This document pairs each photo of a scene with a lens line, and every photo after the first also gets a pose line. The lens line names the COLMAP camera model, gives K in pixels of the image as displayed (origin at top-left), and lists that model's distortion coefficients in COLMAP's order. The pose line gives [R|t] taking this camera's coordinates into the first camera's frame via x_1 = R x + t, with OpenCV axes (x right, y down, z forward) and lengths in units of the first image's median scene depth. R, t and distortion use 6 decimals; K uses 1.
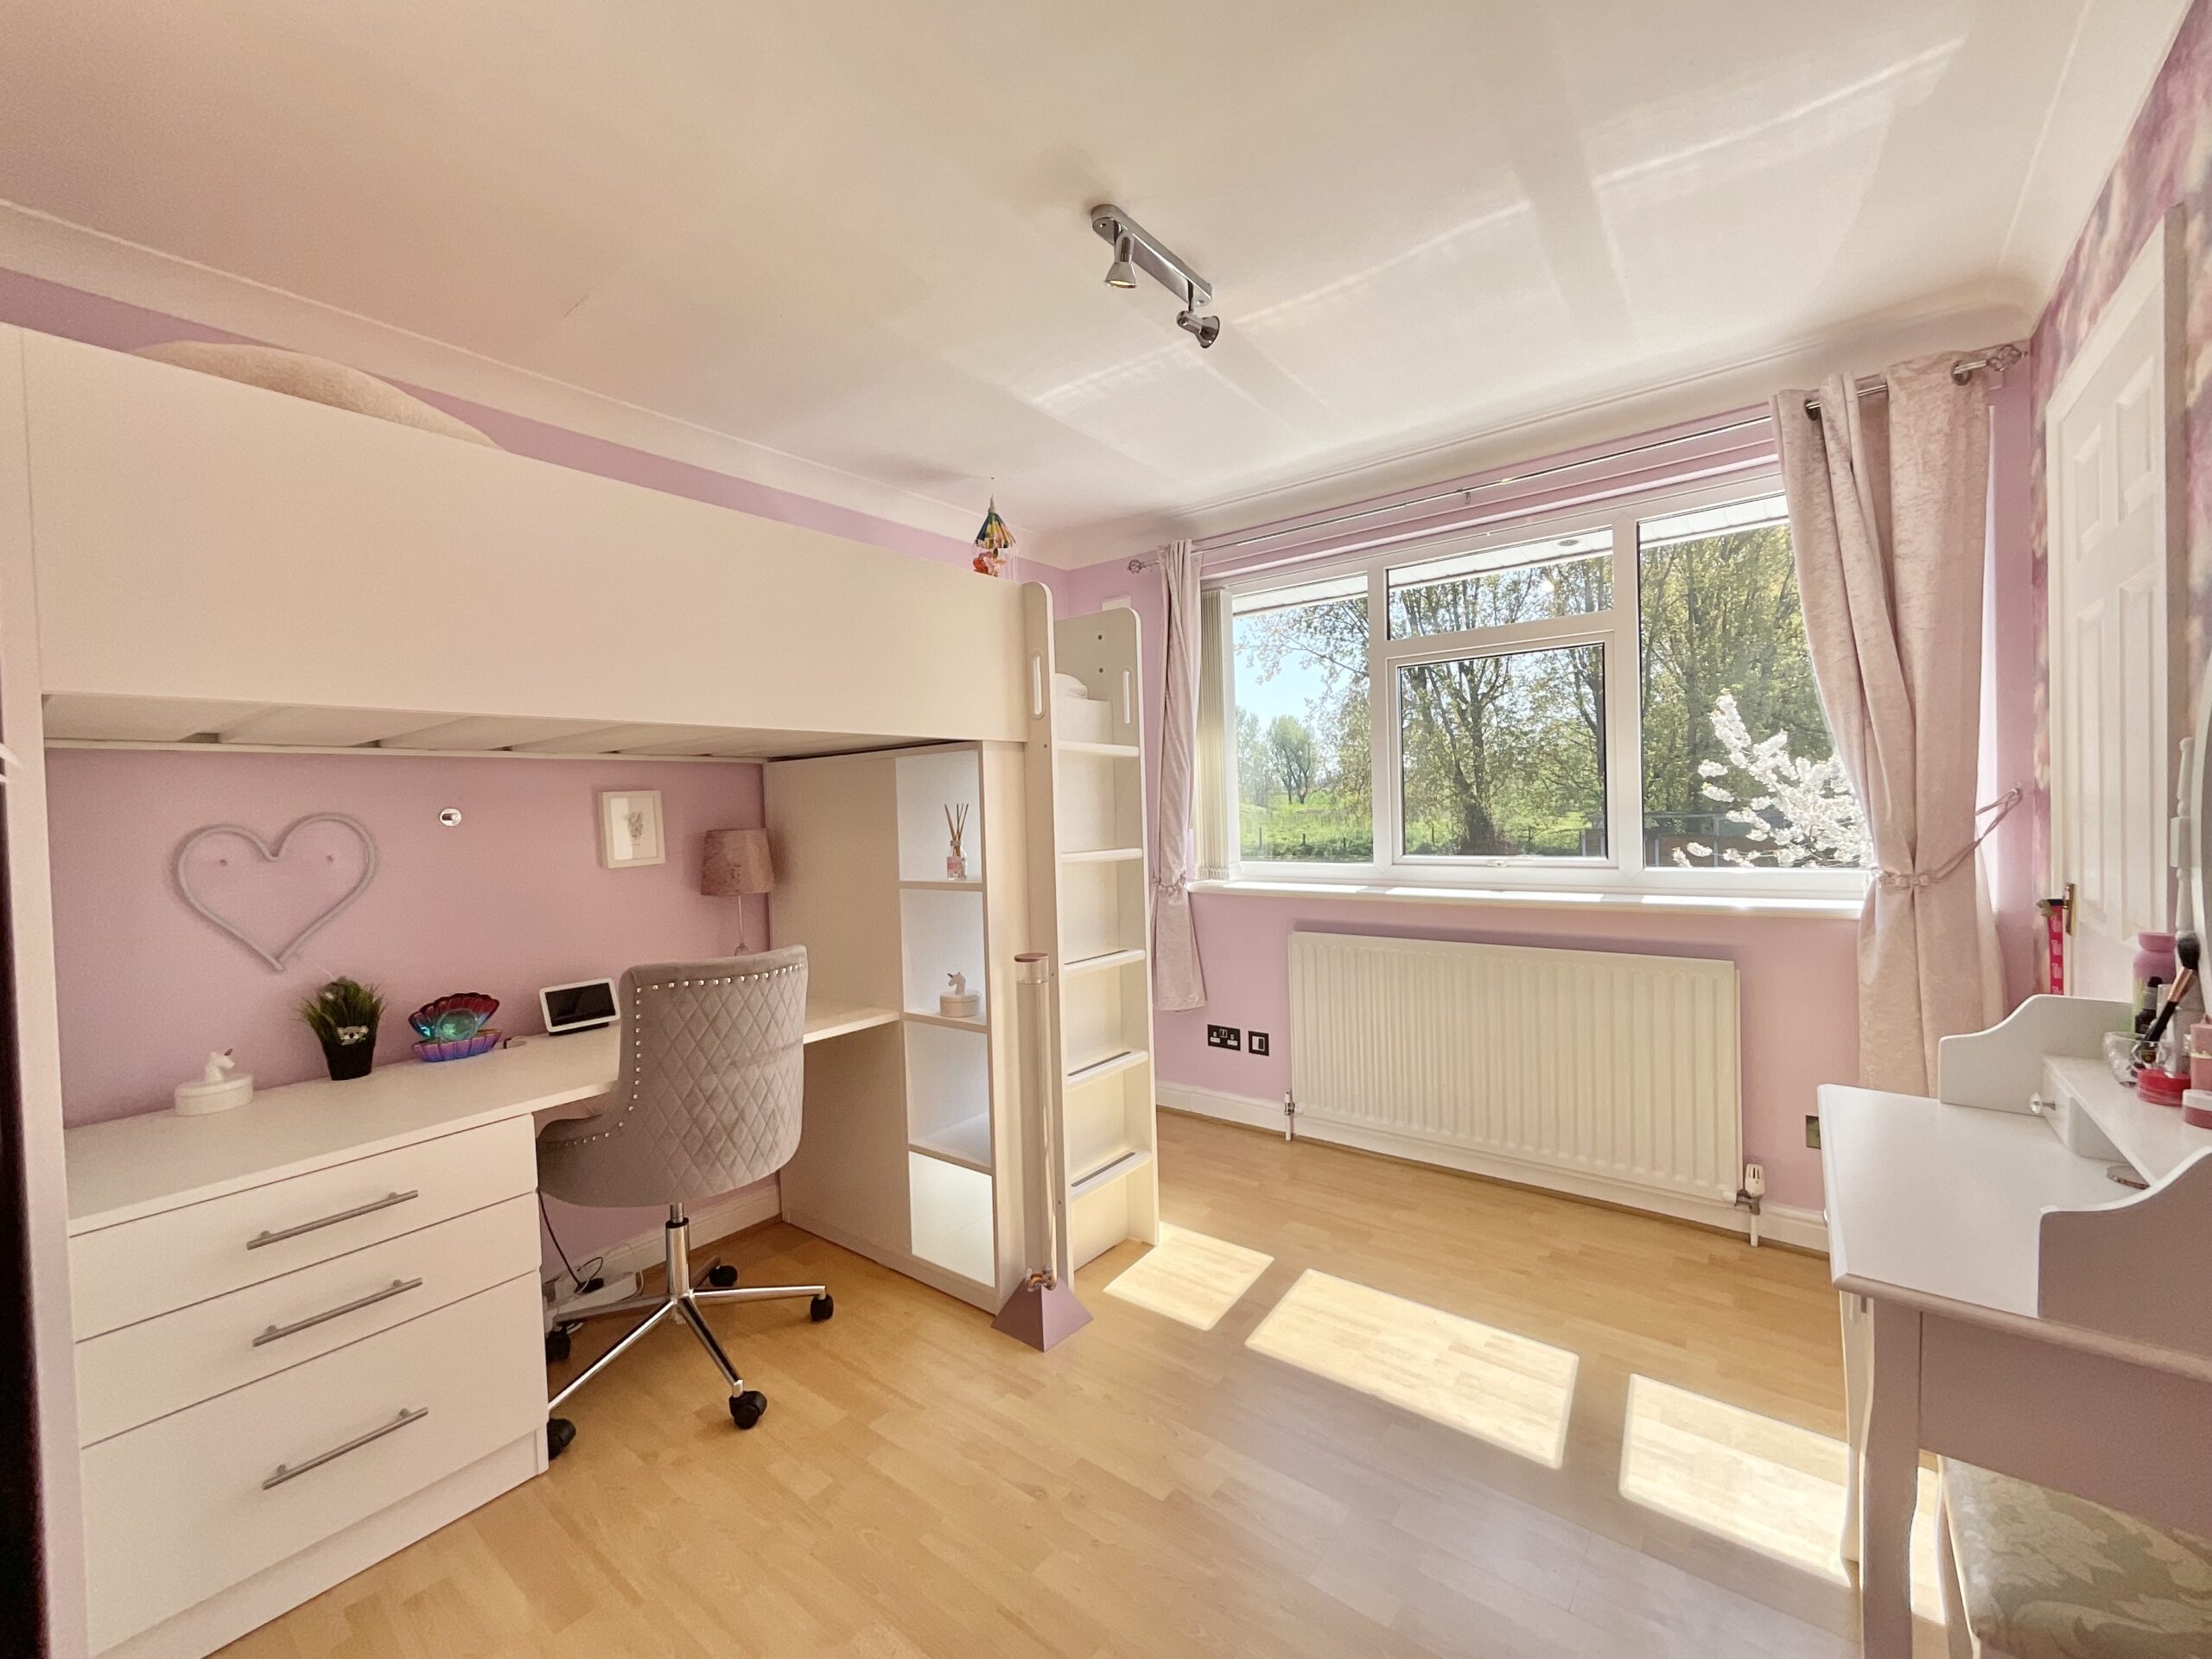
lens RADIAL K [[898.0, 0, 1107.3], [0, 898.0, 825.5], [0, 0, 1]] dist [-0.003926, 0.001135]
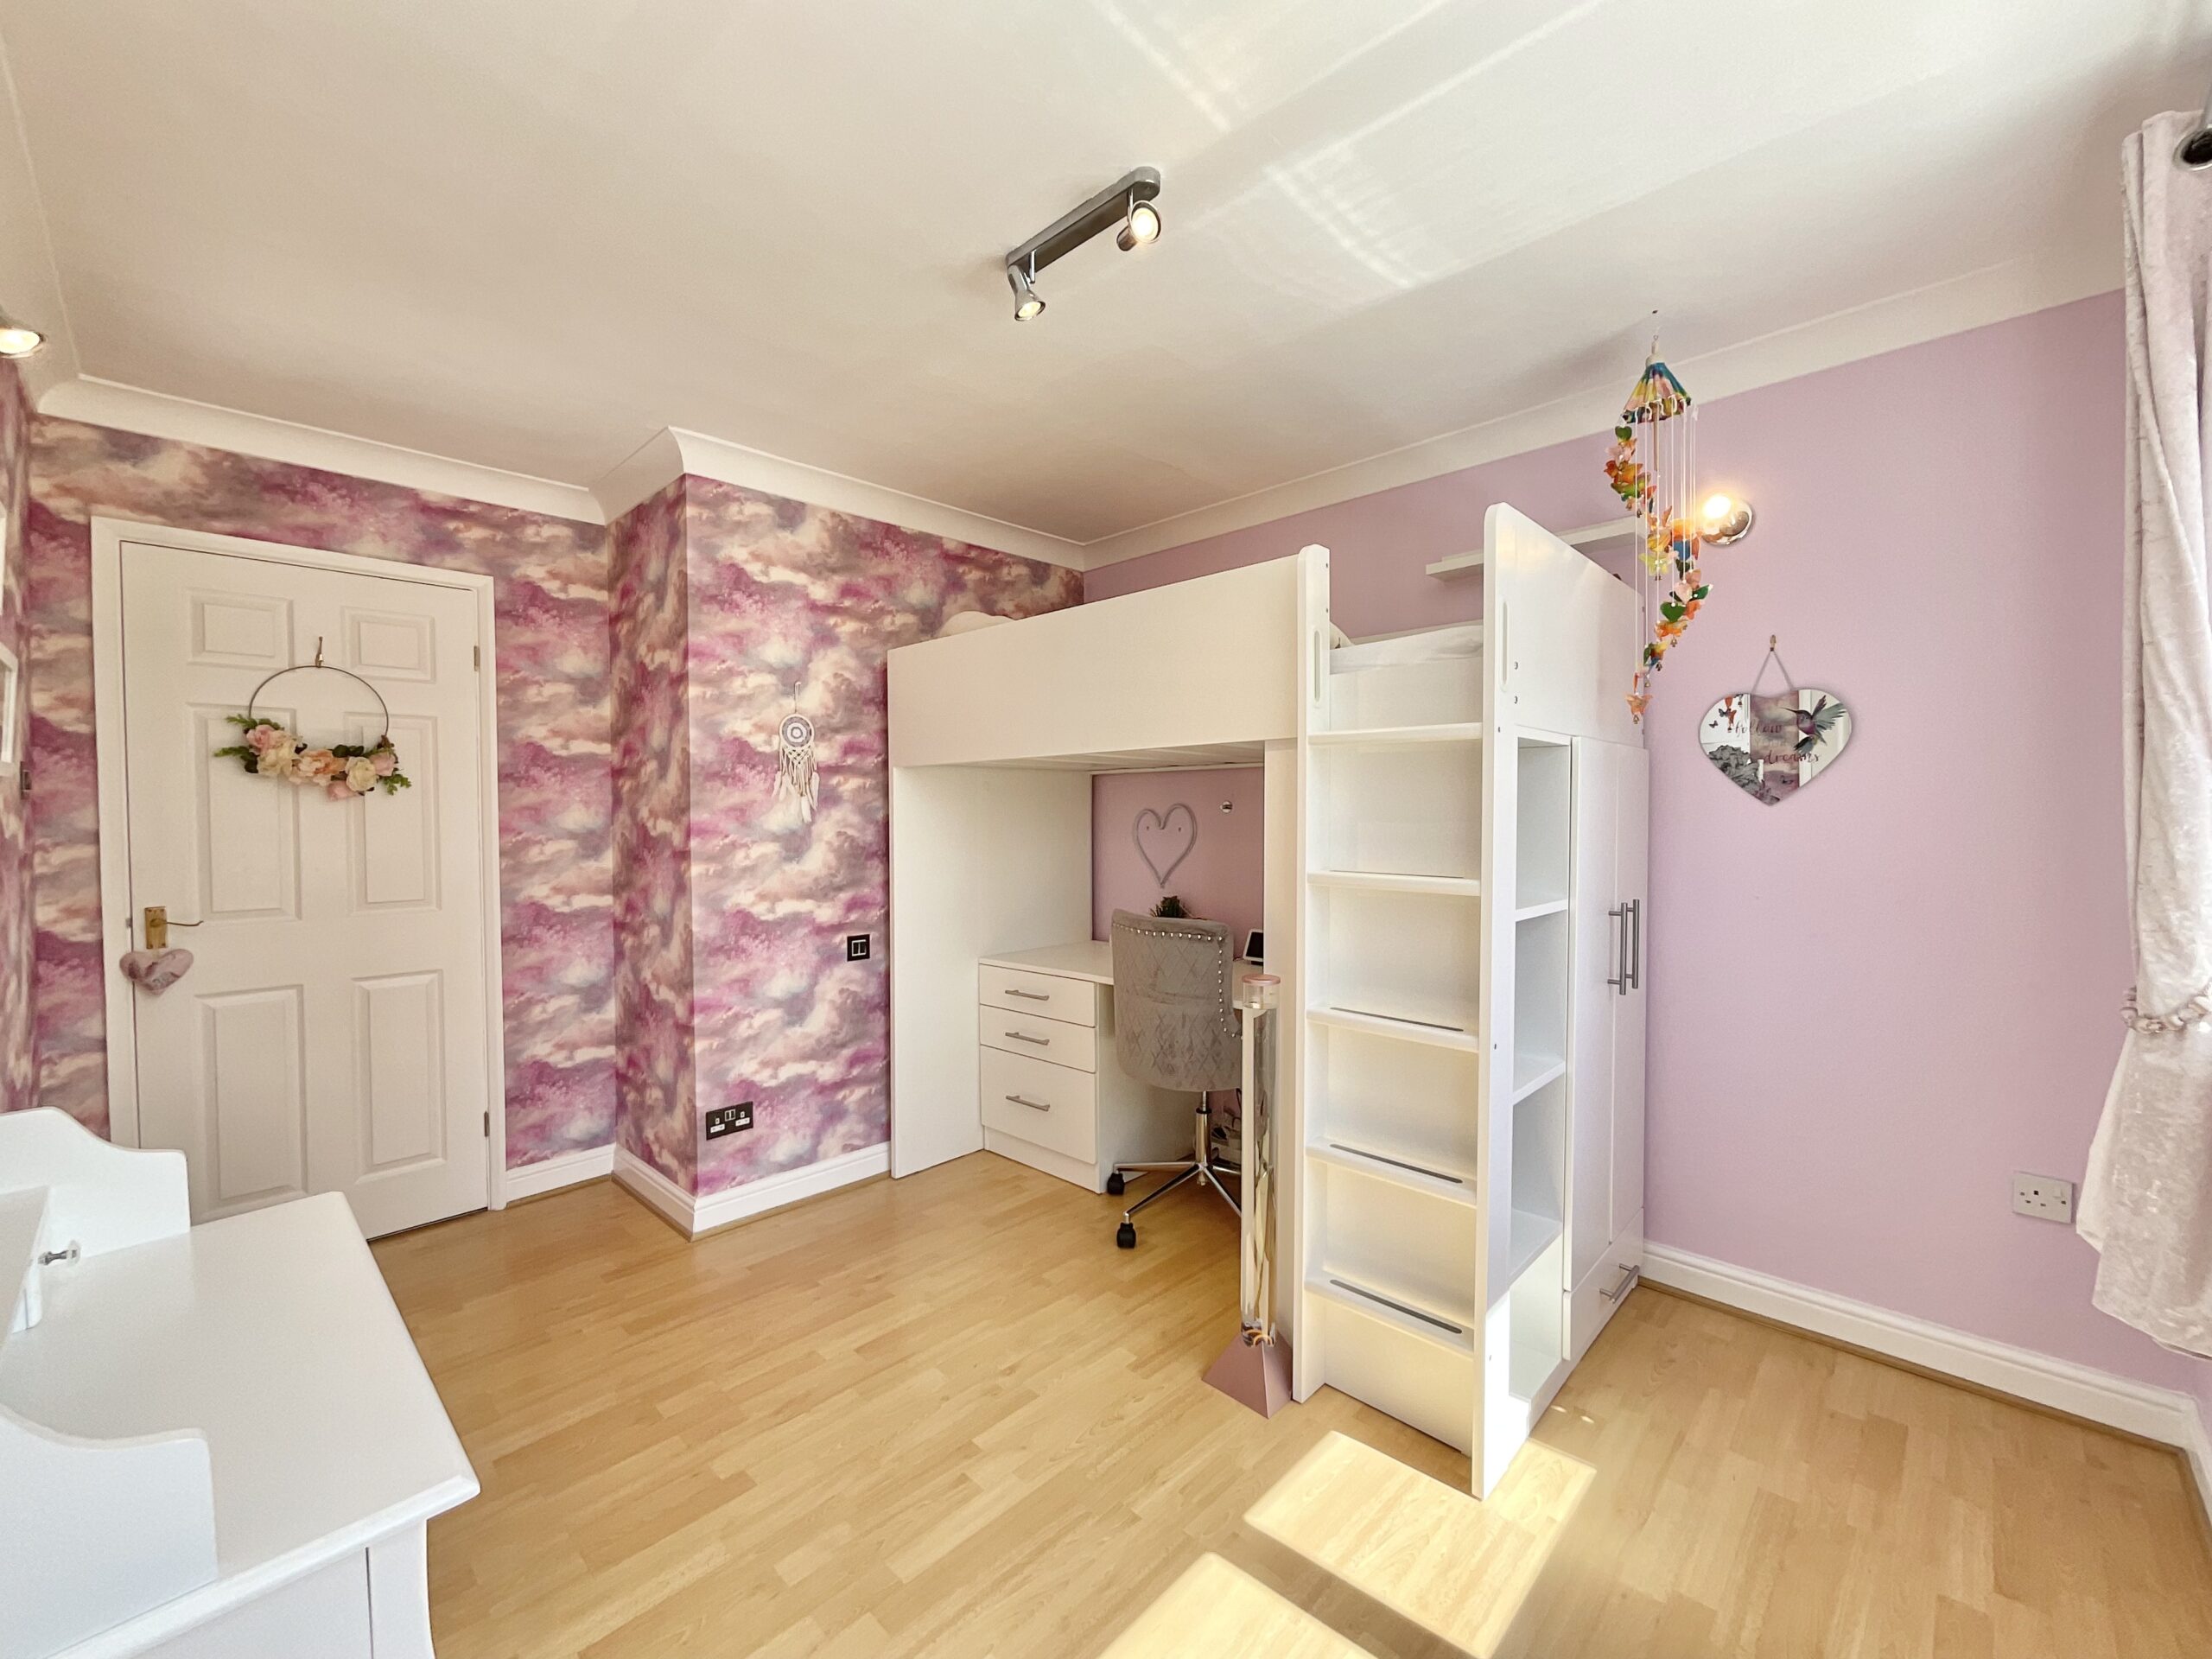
lens RADIAL K [[898.0, 0, 1107.2], [0, 898.0, 833.9], [0, 0, 1]] dist [-0.003926, 0.001135]
pose [[-0.093166, 0.052006, -0.994291, 0.968445], [-0.015958, 0.998429, 0.053717, -0.048974], [0.995523, 0.020872, -0.092190, 1.090665]]
